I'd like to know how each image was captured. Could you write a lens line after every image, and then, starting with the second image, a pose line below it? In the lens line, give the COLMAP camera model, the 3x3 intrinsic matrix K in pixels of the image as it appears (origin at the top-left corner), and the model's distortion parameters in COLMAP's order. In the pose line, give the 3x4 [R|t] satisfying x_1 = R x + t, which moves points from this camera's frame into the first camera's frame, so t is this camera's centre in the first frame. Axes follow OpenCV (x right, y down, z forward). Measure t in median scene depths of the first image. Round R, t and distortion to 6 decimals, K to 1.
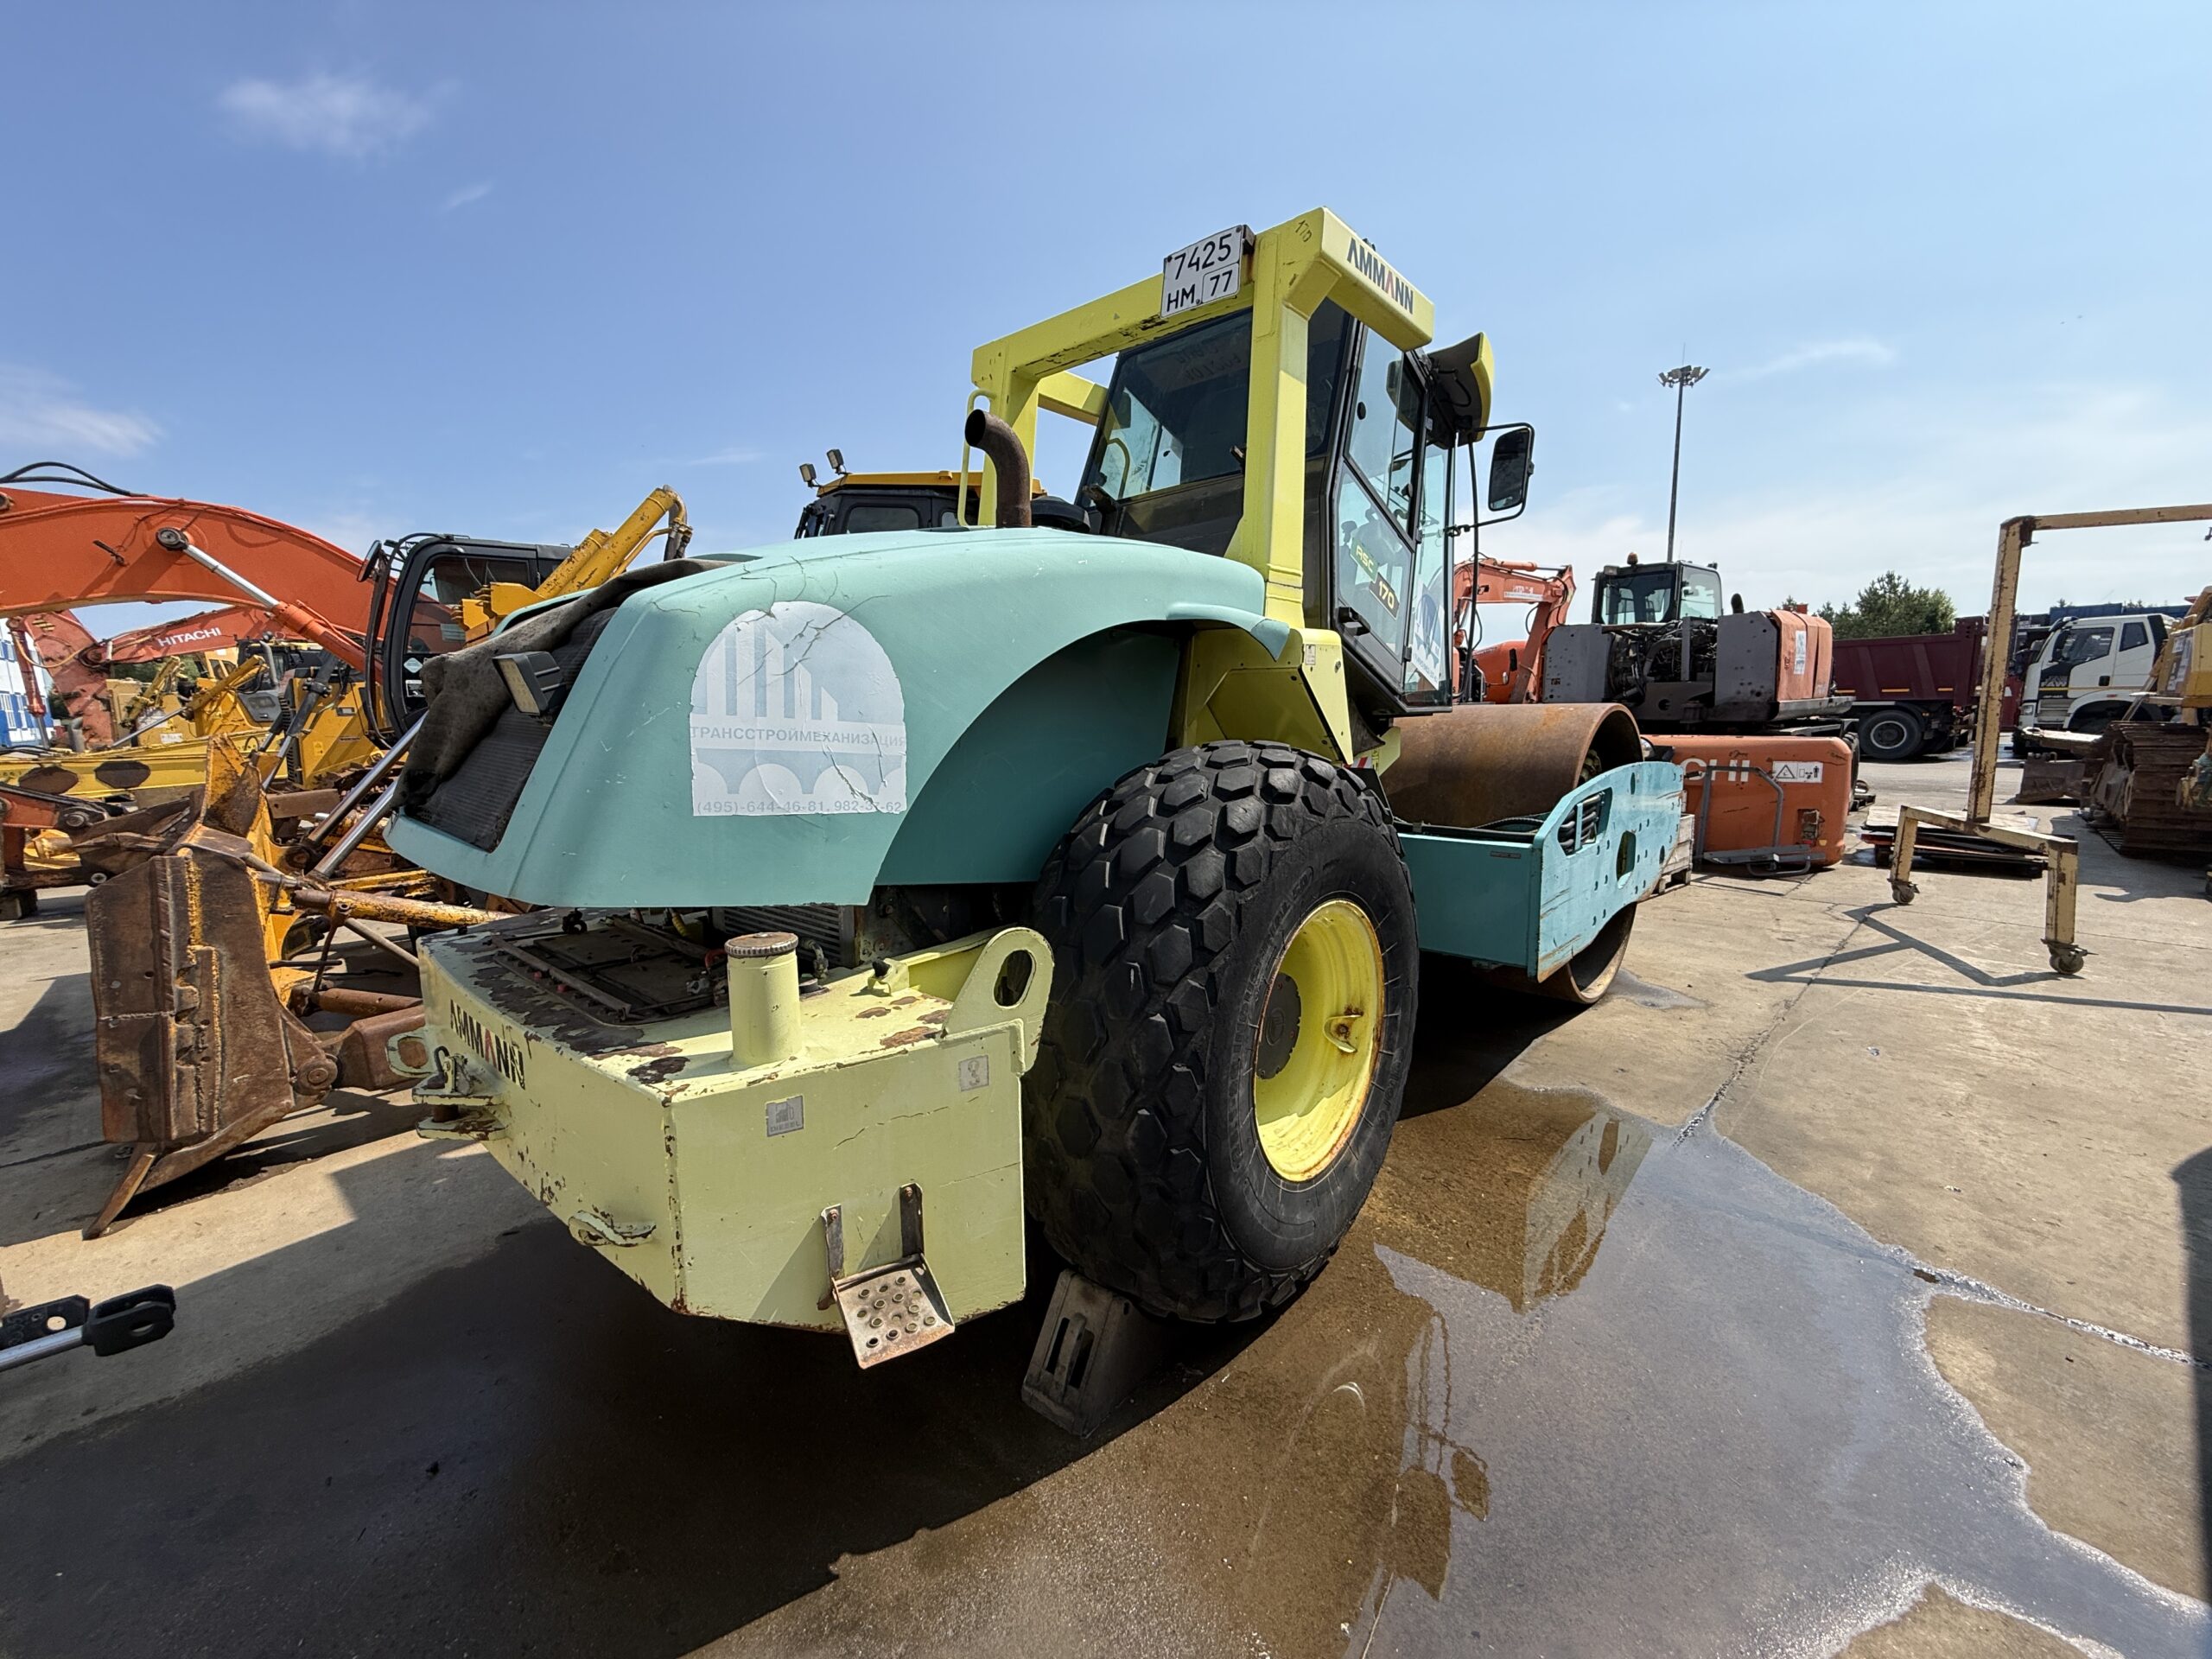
lens RADIAL K [[879.6, 0, 1109.5], [0, 879.6, 835.9], [0, 0, 1]] dist [-0.000668, 0.000080]
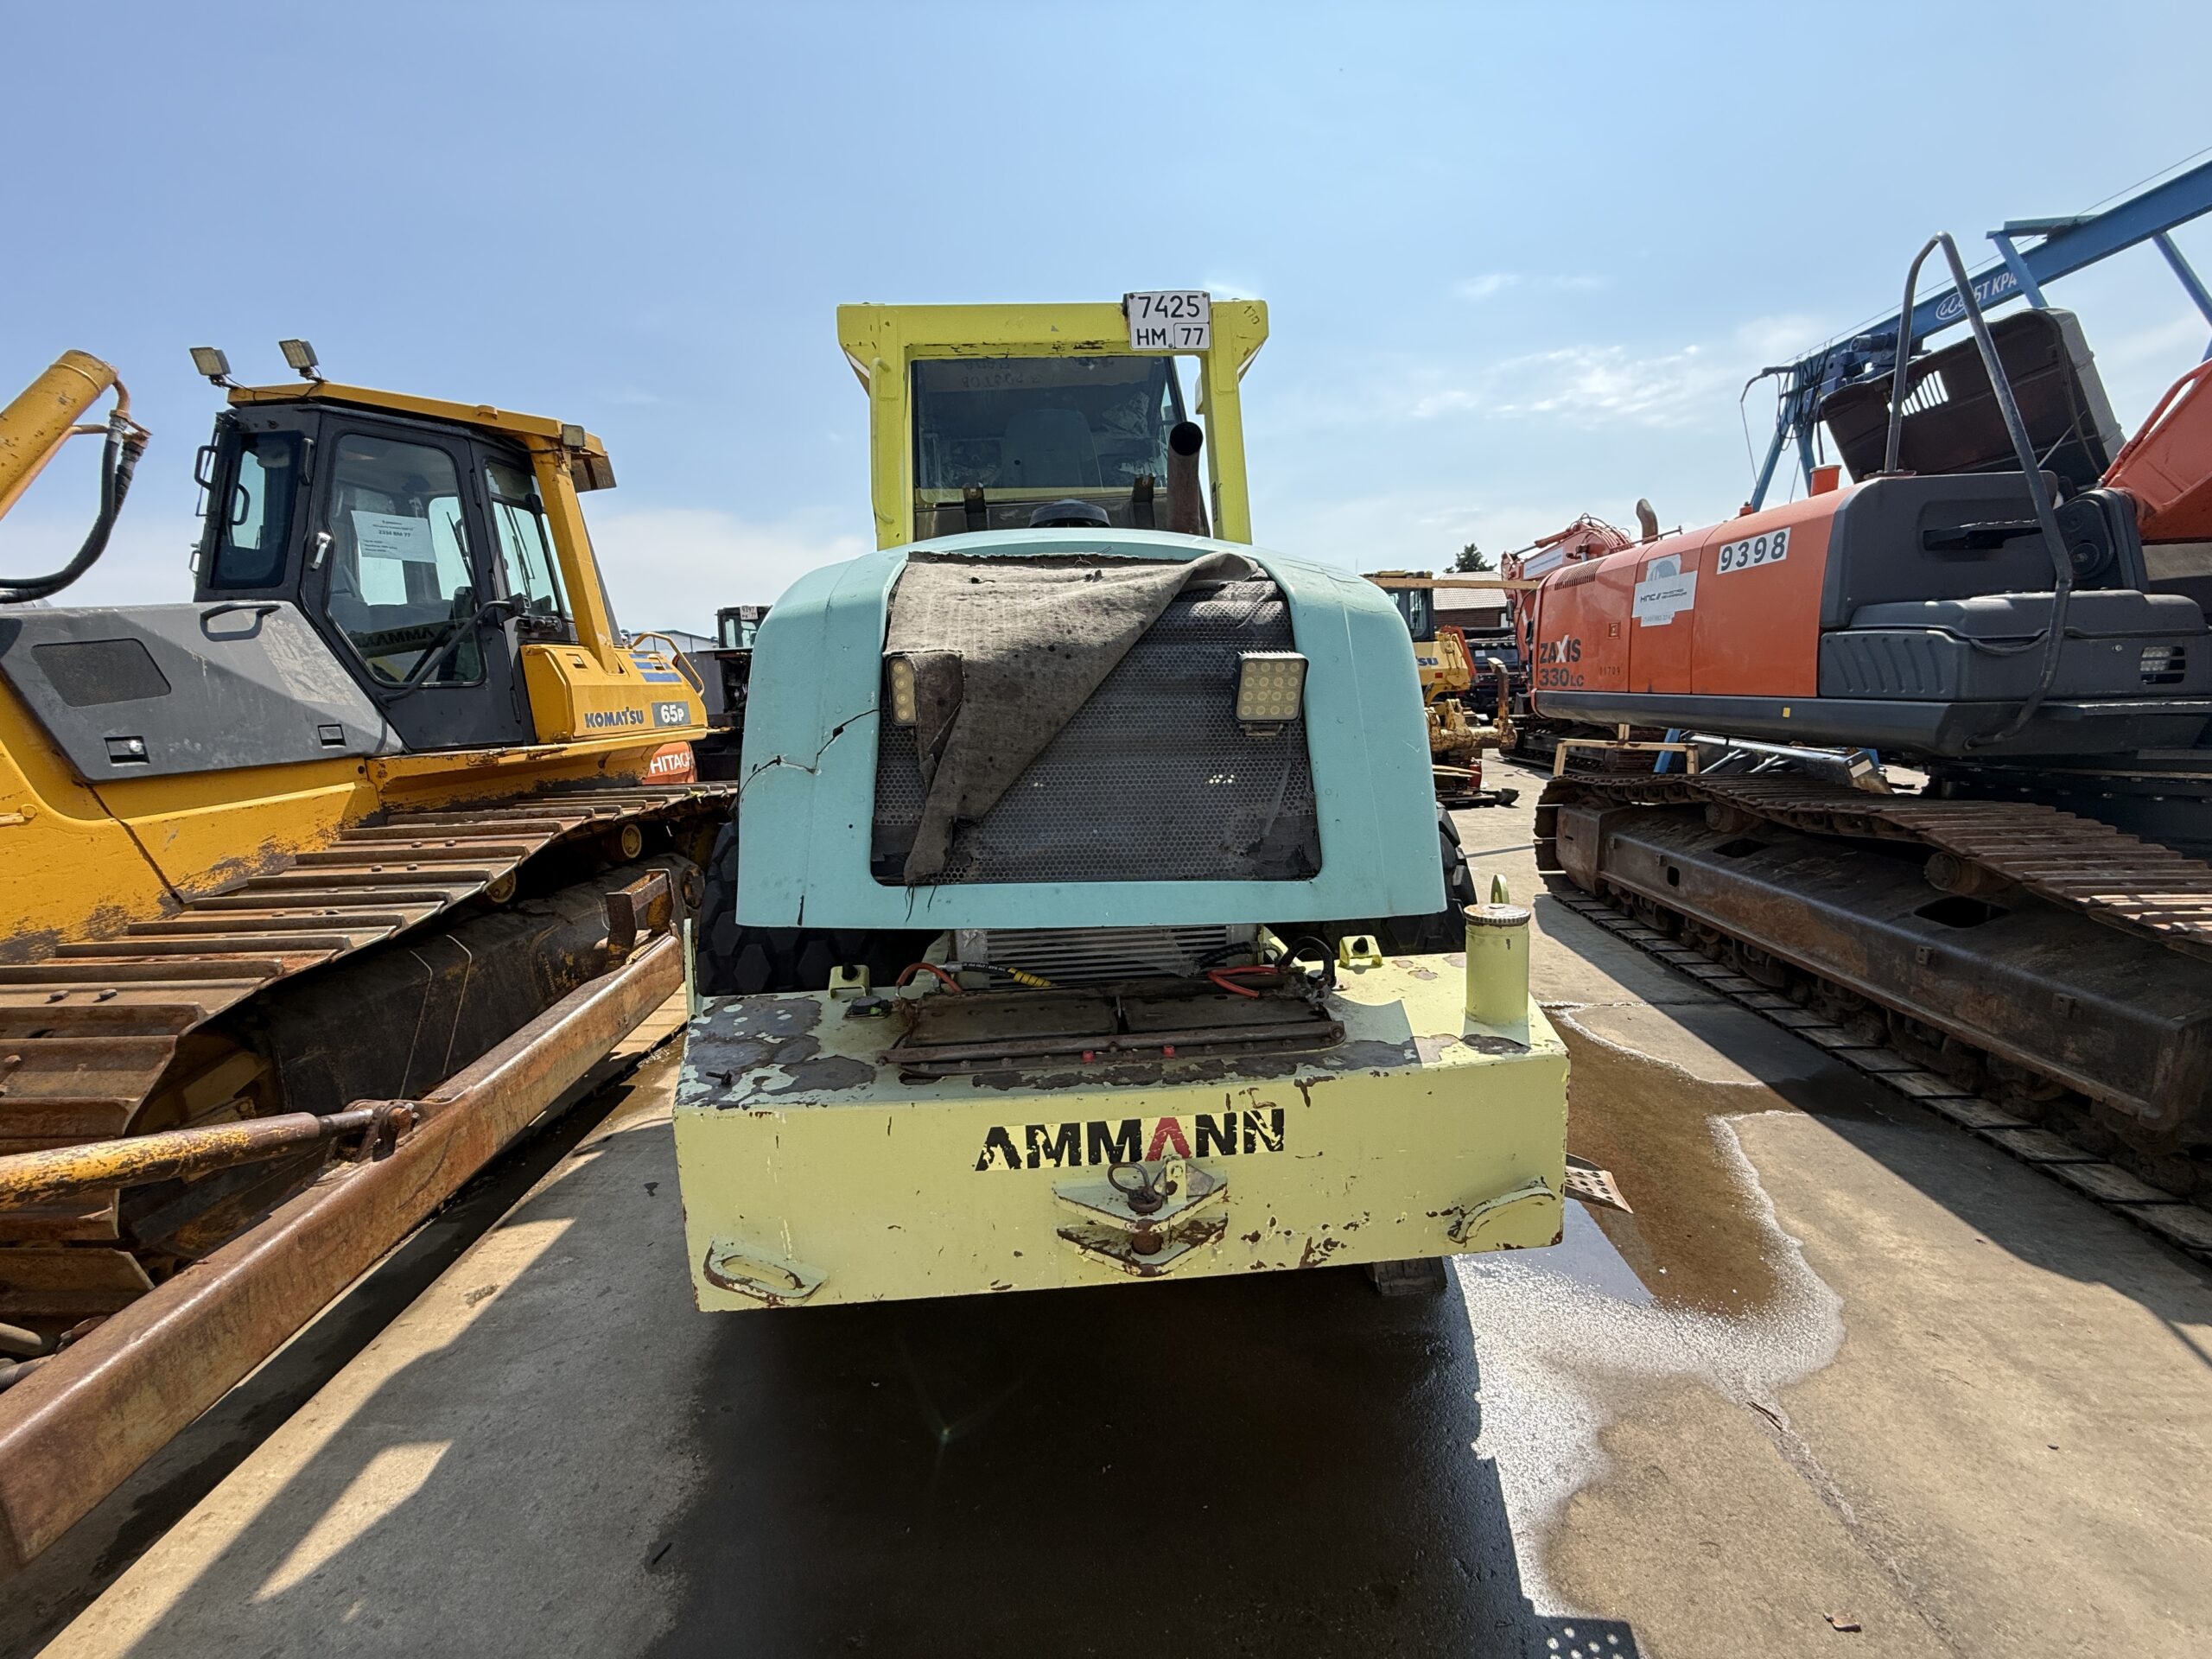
lens RADIAL K [[879.6, 0, 1102.4], [0, 879.6, 834.0], [0, 0, 1]] dist [-0.000668, 0.000080]
pose [[0.709143, -0.129692, 0.693034, -0.478014], [0.134738, 0.989749, 0.047348, -0.031121], [-0.692071, 0.059802, 0.719348, 0.167326]]
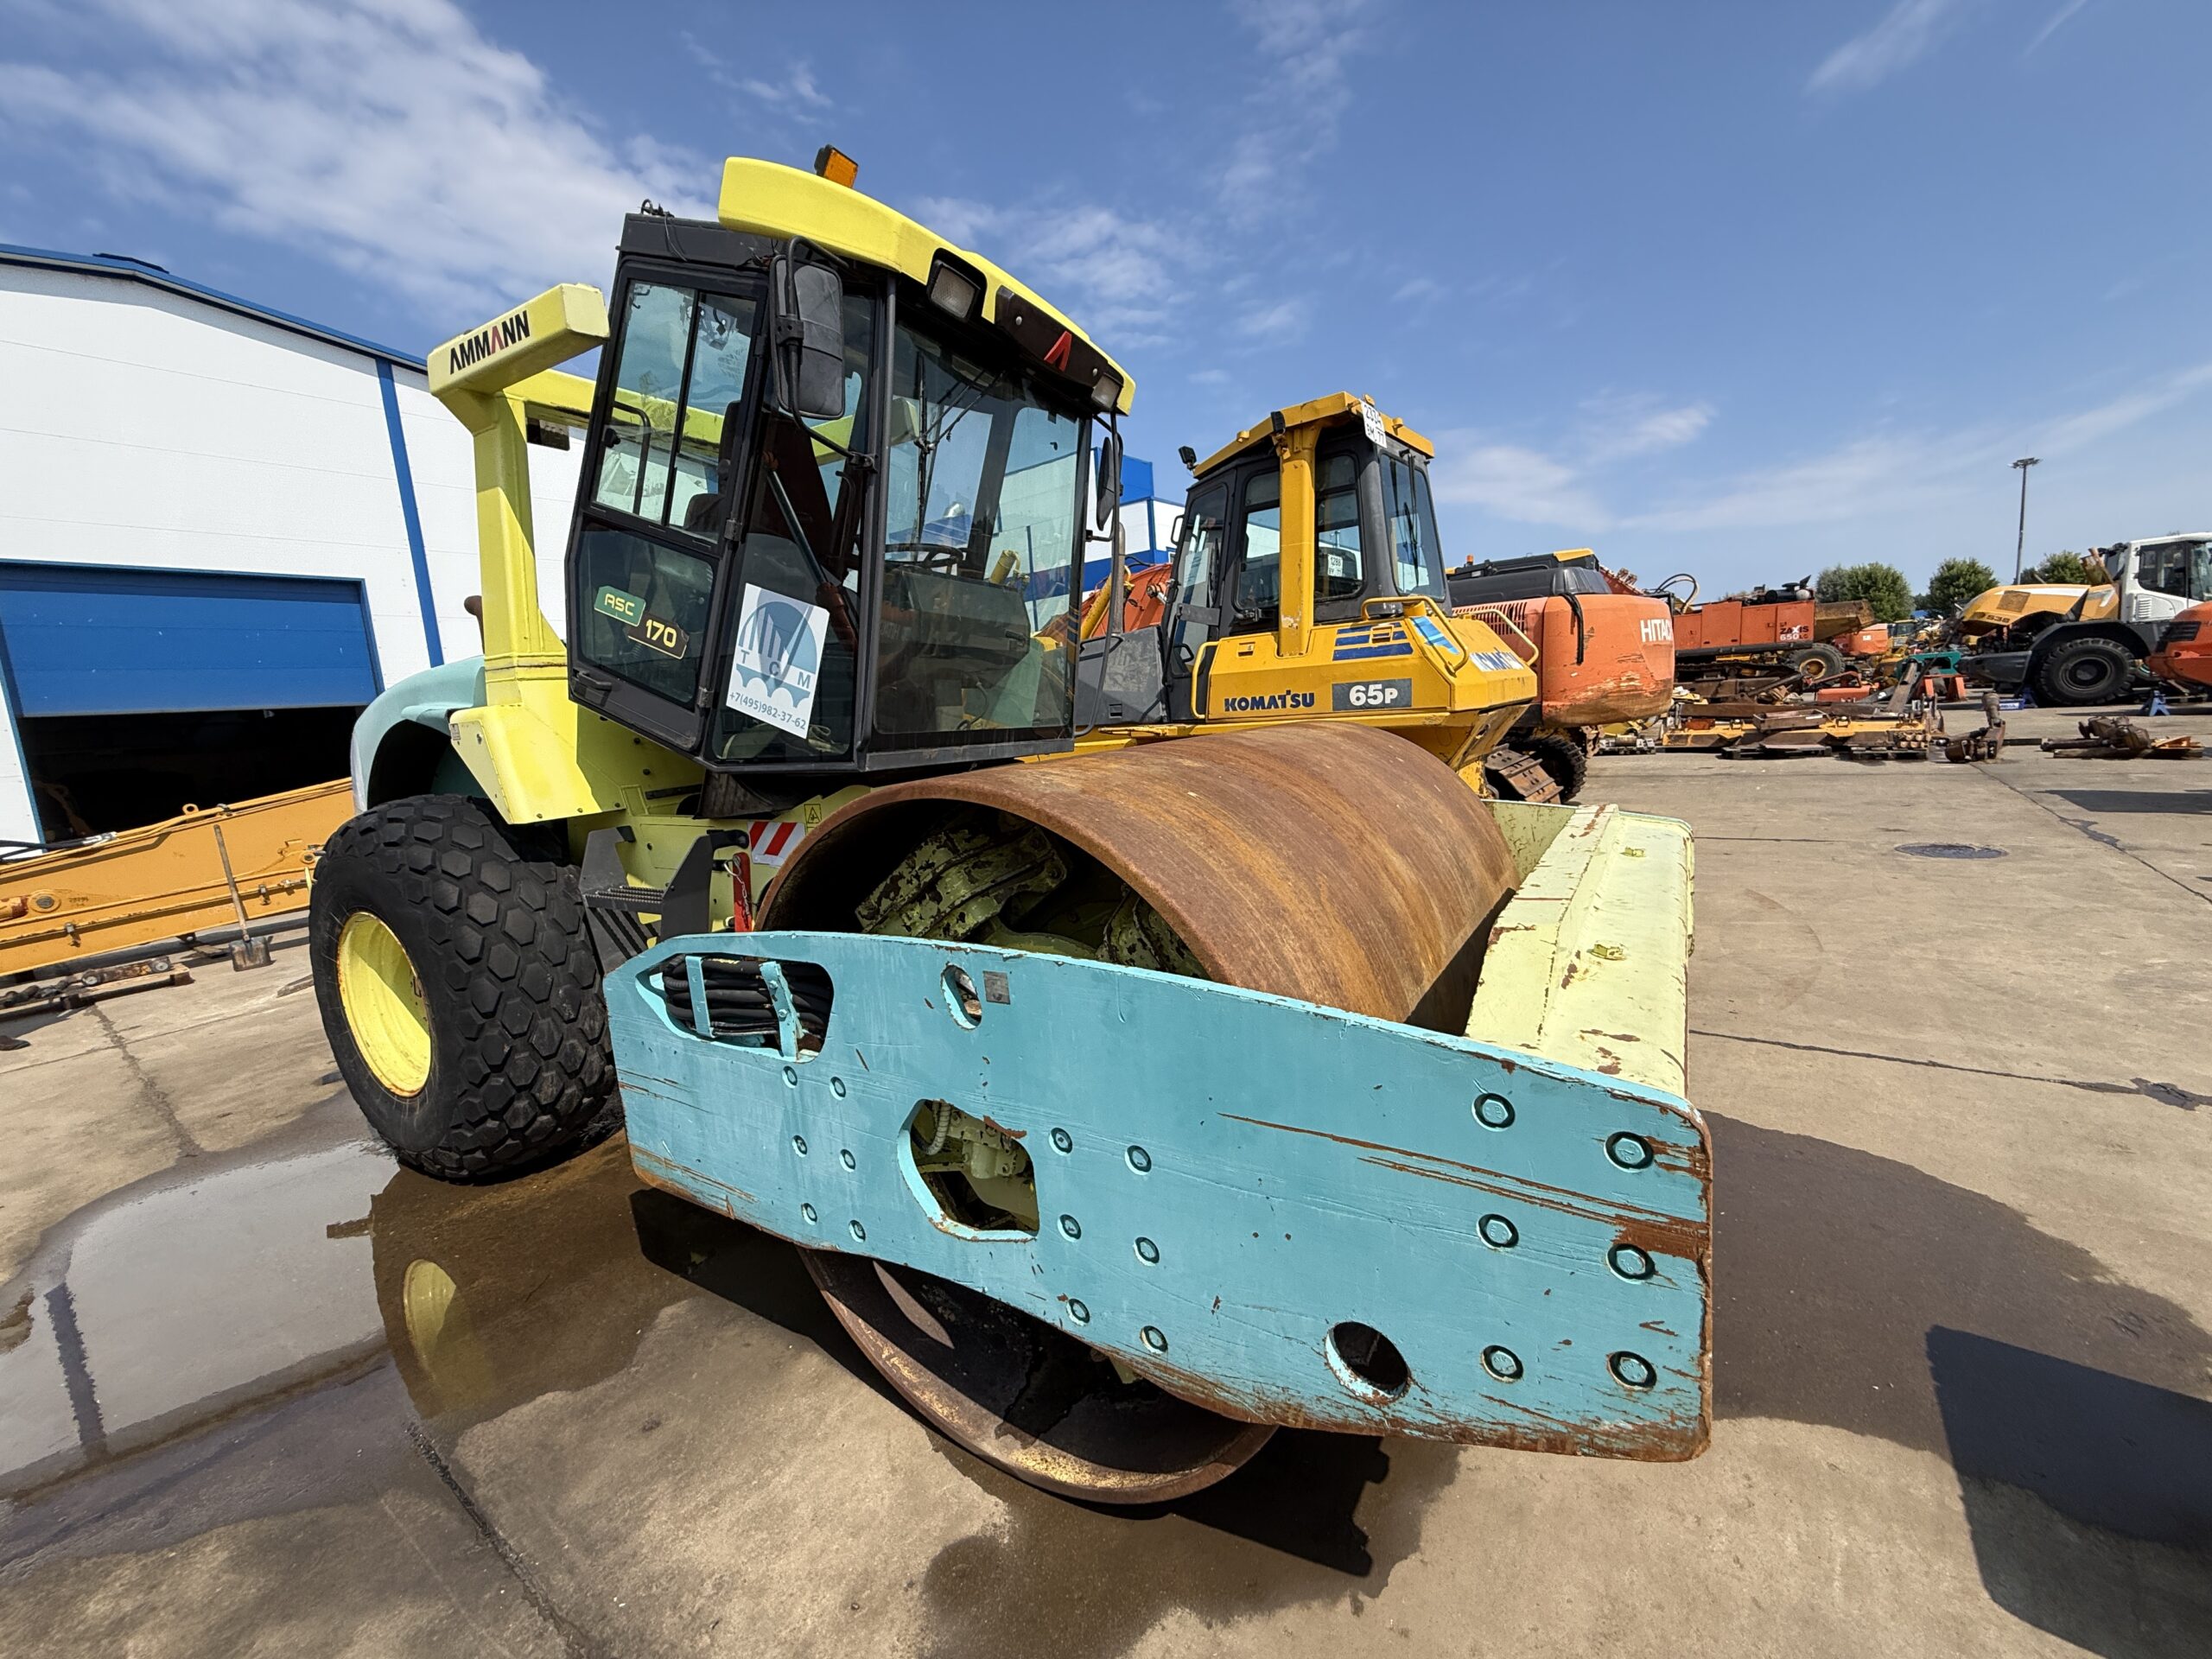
lens RADIAL K [[879.6, 0, 1091.8], [0, 879.6, 828.1], [0, 0, 1]] dist [-0.000668, 0.000080]
pose [[0.174323, 0.146598, -0.973715, 0.896690], [-0.082013, 0.987581, 0.134003, -0.171409], [0.981267, 0.056497, 0.184181, 0.918609]]
